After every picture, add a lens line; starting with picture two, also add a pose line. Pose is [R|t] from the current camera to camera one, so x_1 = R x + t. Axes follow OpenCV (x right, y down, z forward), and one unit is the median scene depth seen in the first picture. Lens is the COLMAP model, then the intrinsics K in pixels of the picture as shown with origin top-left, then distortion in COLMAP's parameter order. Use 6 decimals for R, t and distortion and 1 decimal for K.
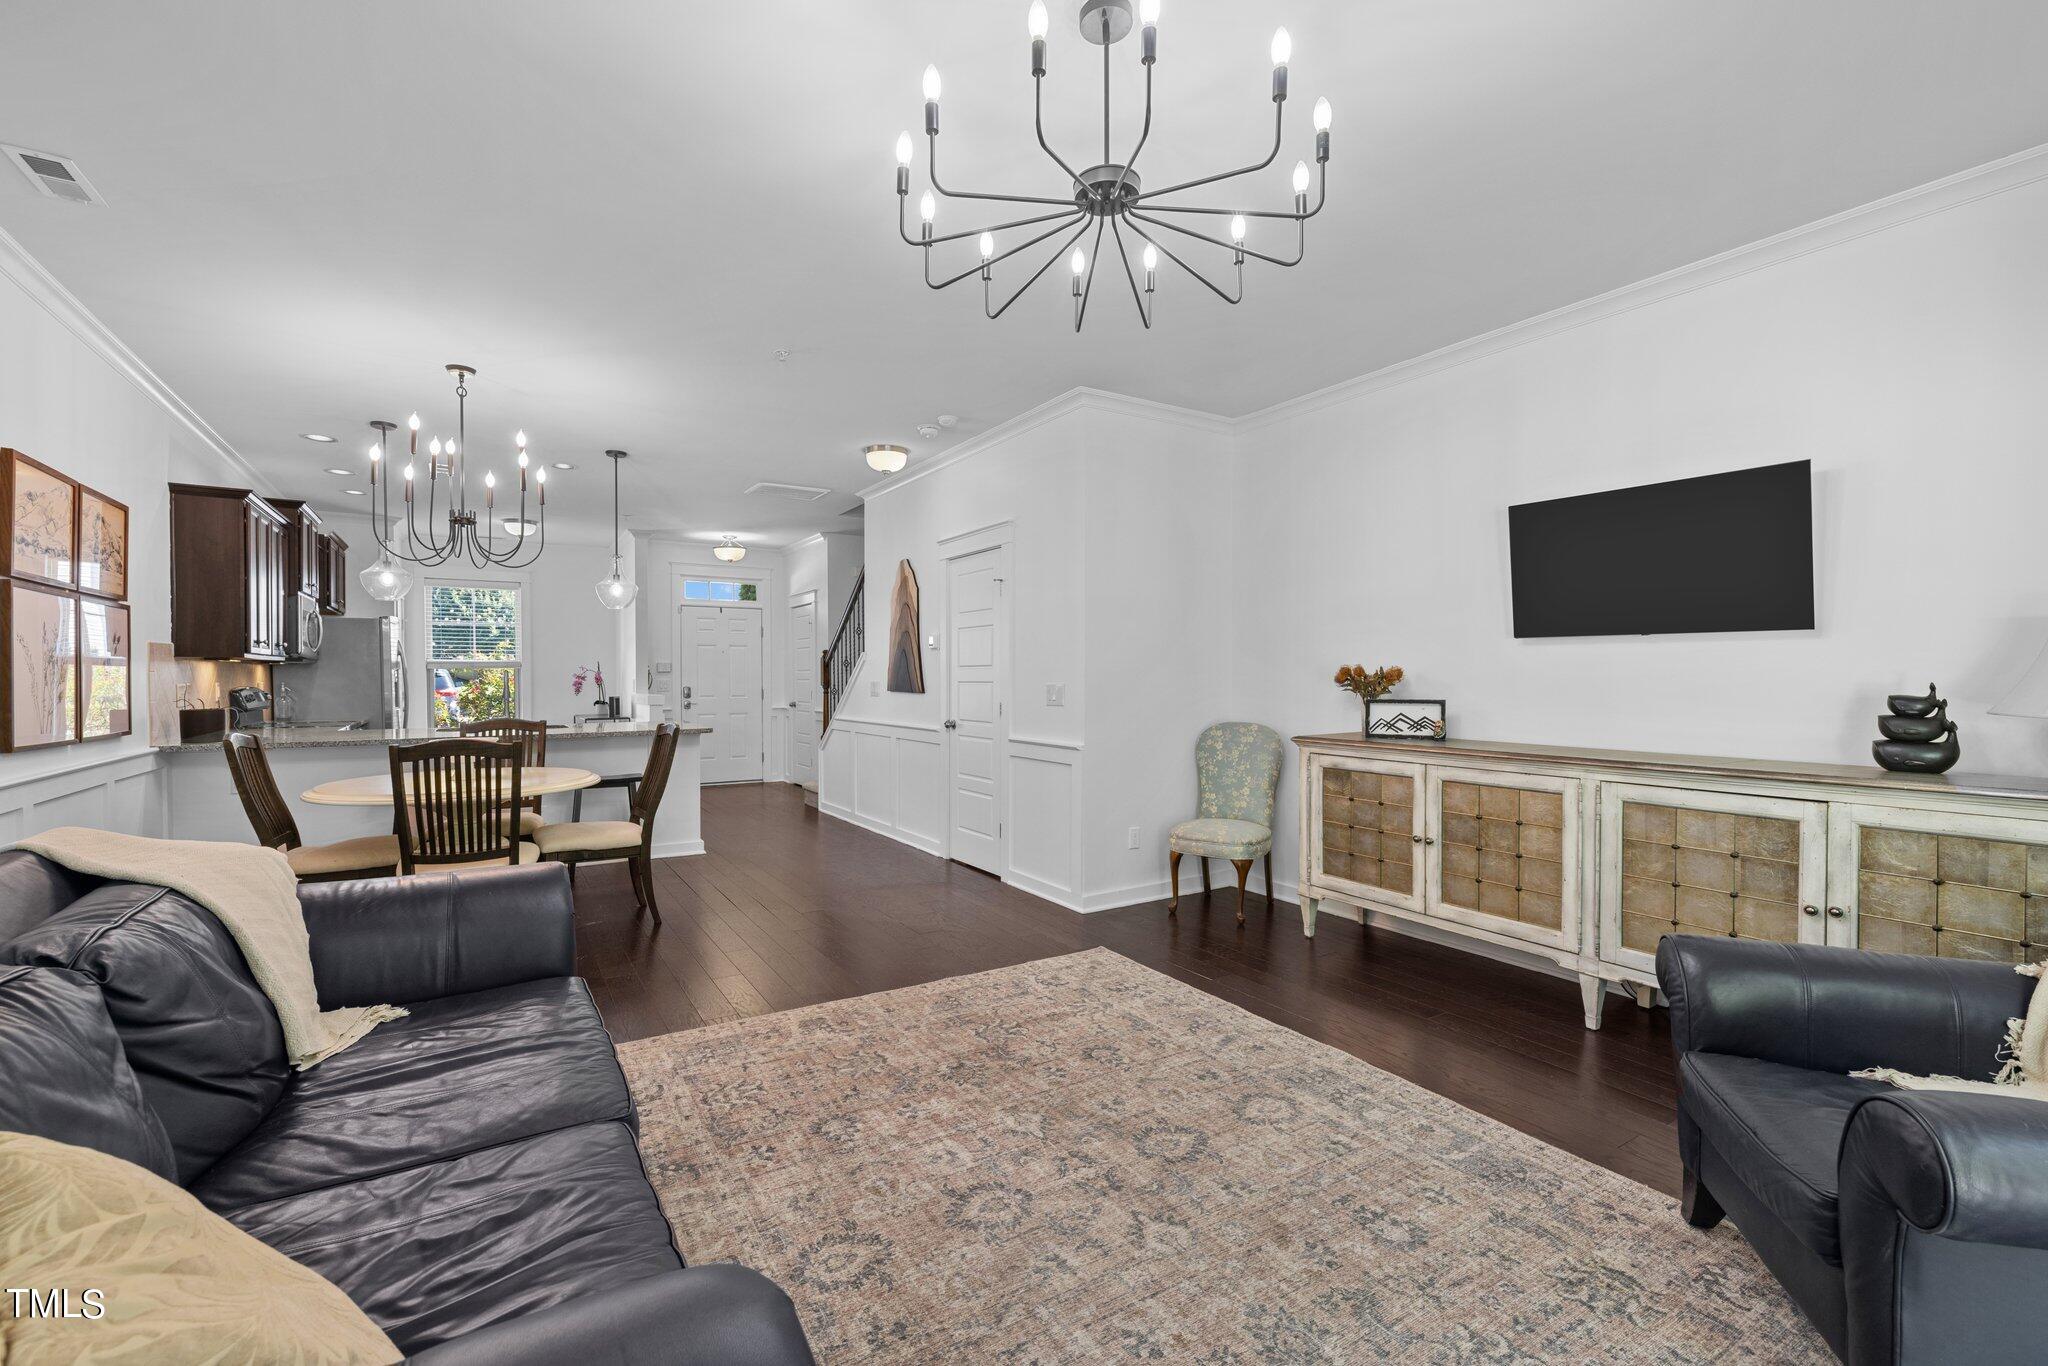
lens RADIAL K [[864.3, 0, 1014.5], [0, 864.3, 689.4], [0, 0, 1]] dist [-0.000157, 0.000166]
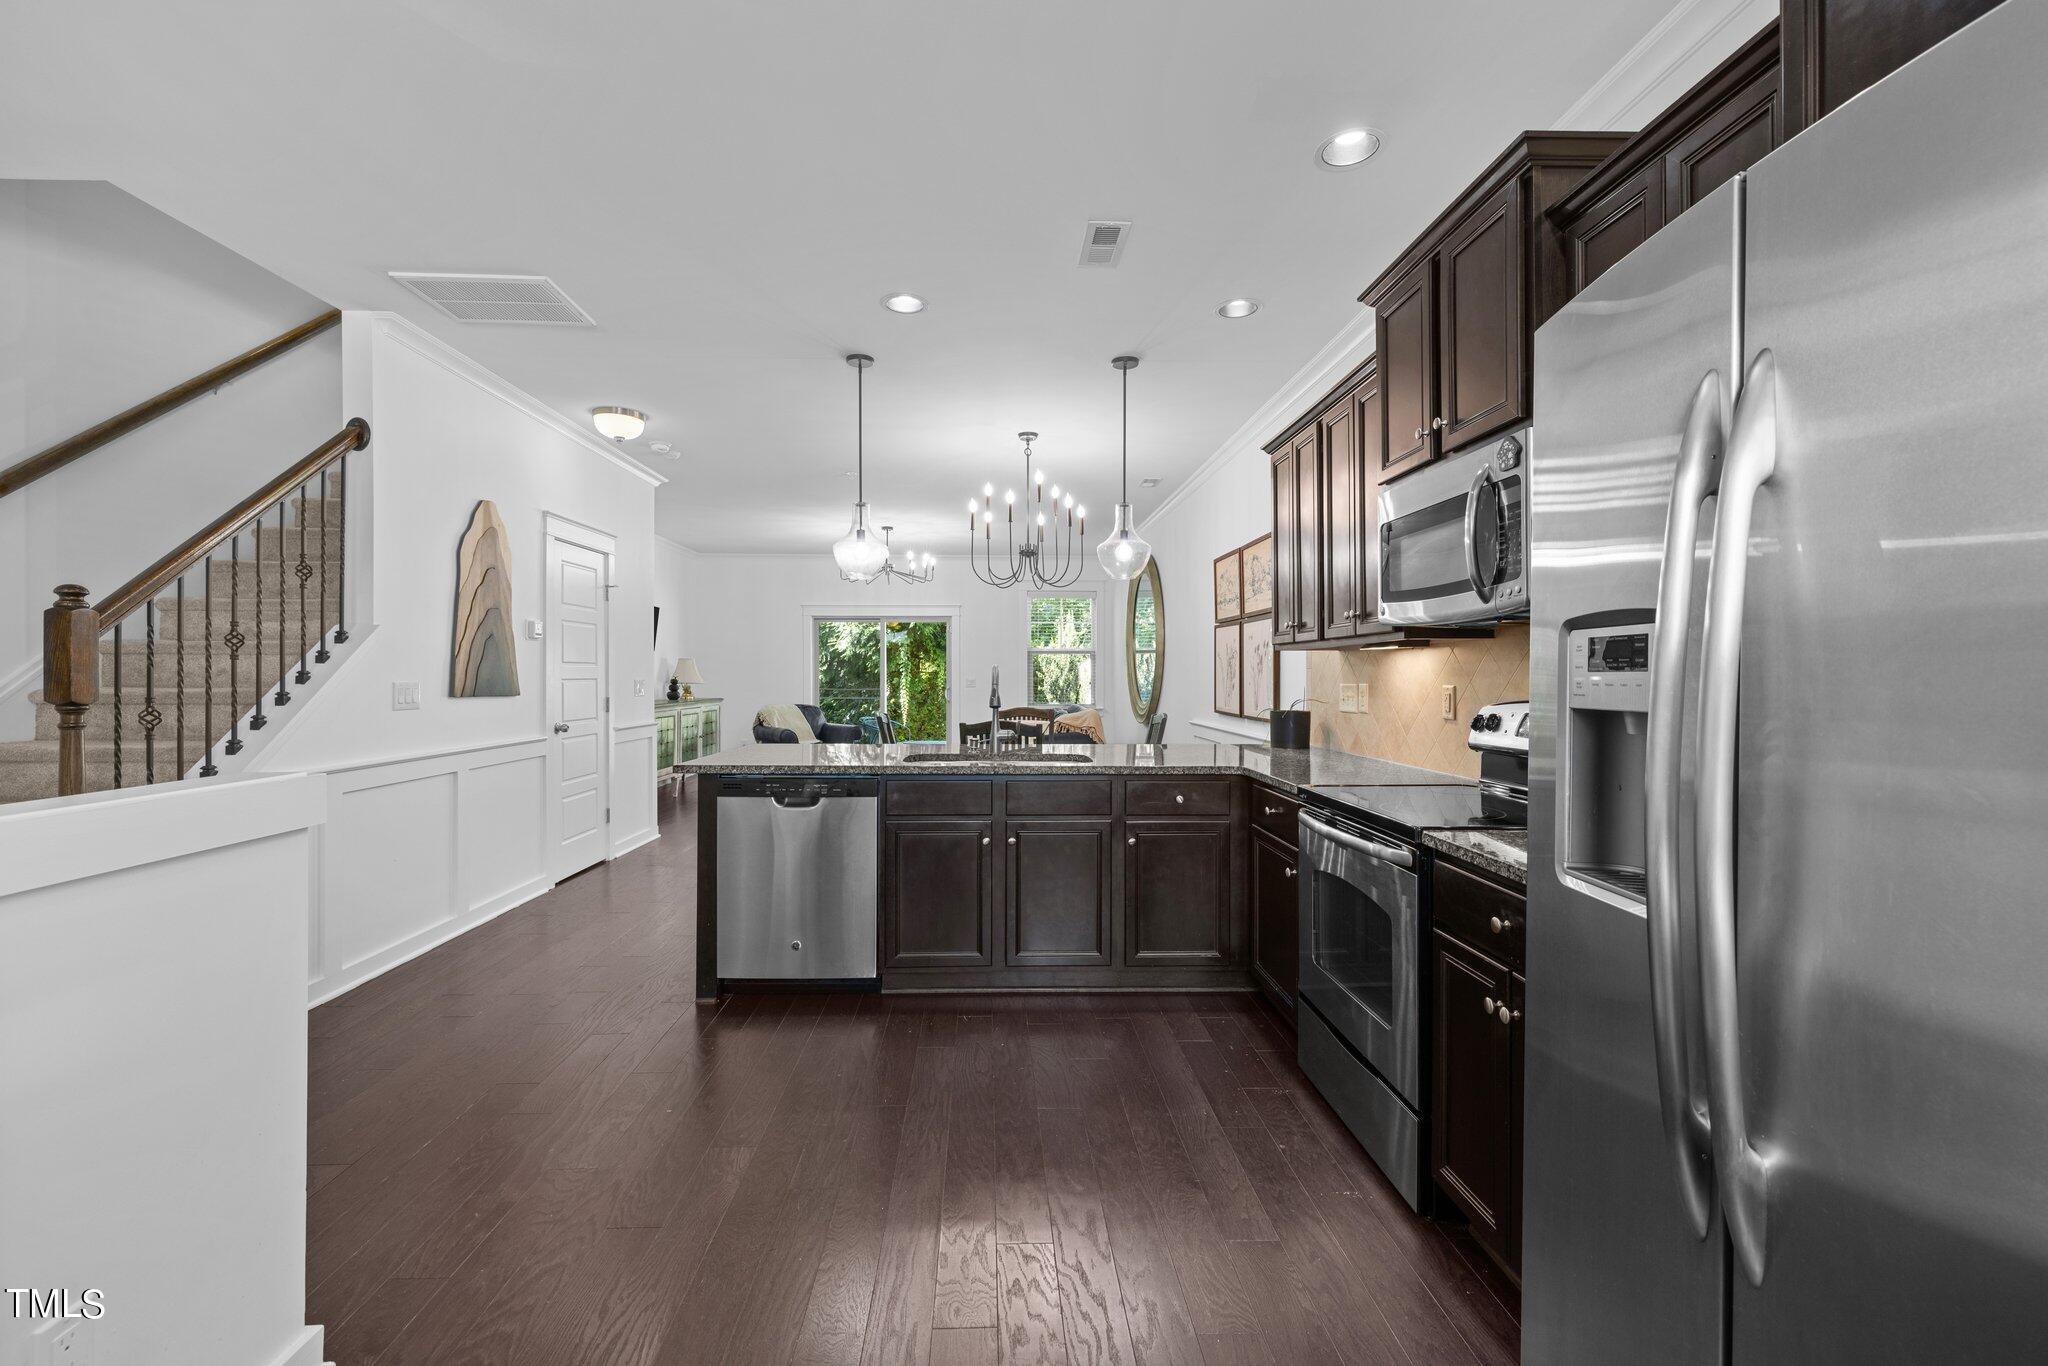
lens RADIAL K [[864.3, 0, 1008.0], [0, 864.3, 667.5], [0, 0, 1]] dist [-0.000157, 0.000166]
pose [[-0.859429, 0.003447, 0.511244, -1.712055], [0.007124, 0.999961, 0.005235, -0.042482], [-0.511206, 0.008141, -0.859420, 2.864879]]
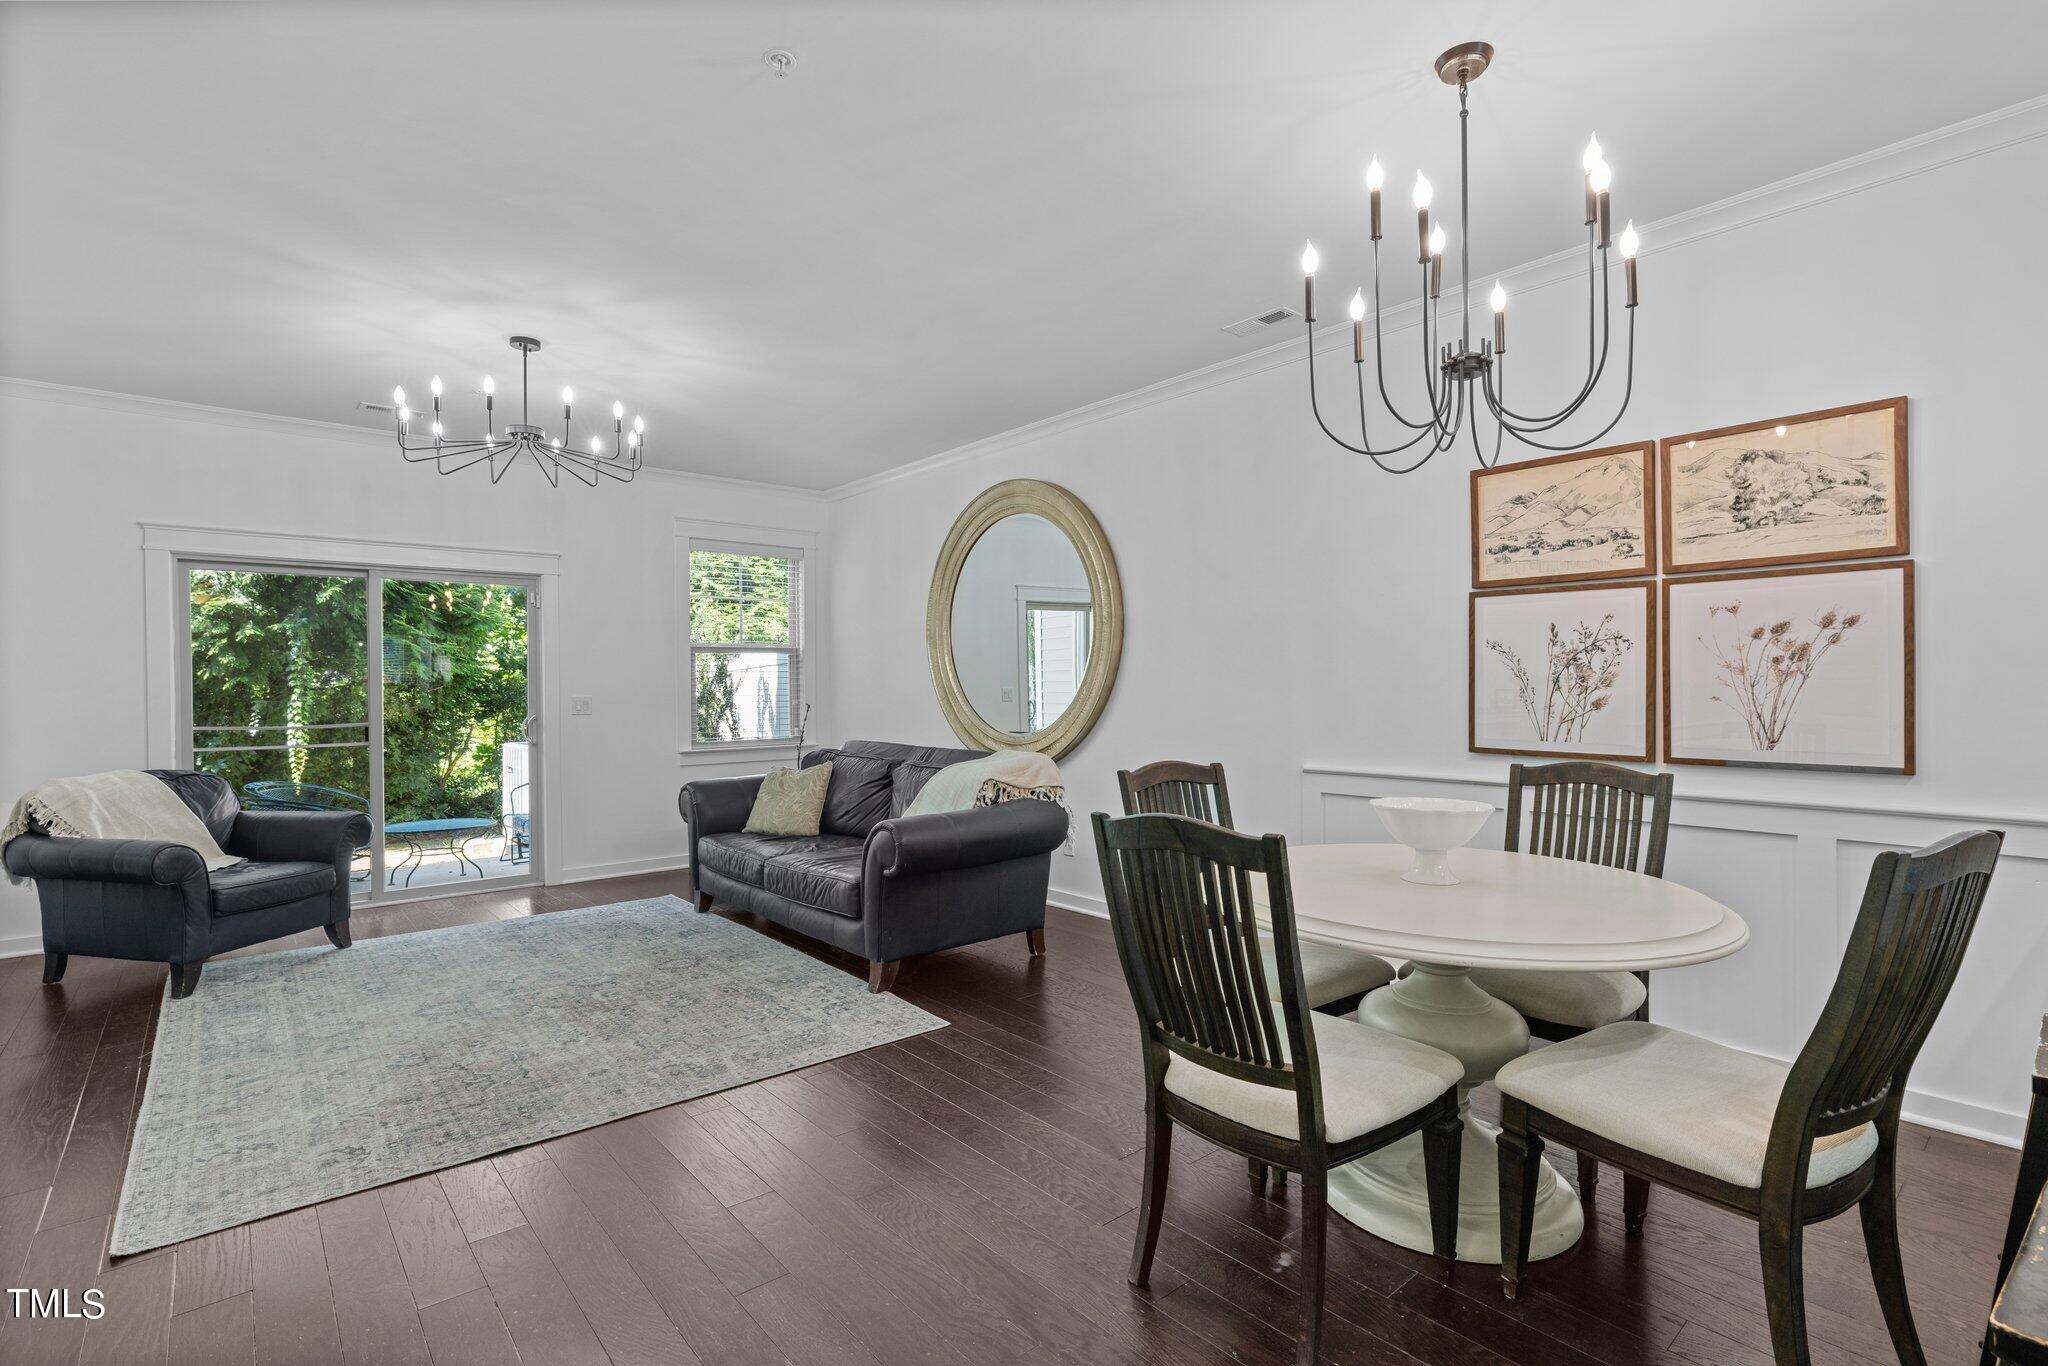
lens RADIAL K [[950.2, 0, 1020.3], [0, 950.2, 682.9], [0, 0, 1]] dist [-0.008234, 0.002694]
pose [[-0.989462, 0.007034, -0.144623, -0.414882], [0.005358, 0.999914, 0.011971, -0.029914], [0.144695, 0.011069, -0.989414, 2.032983]]
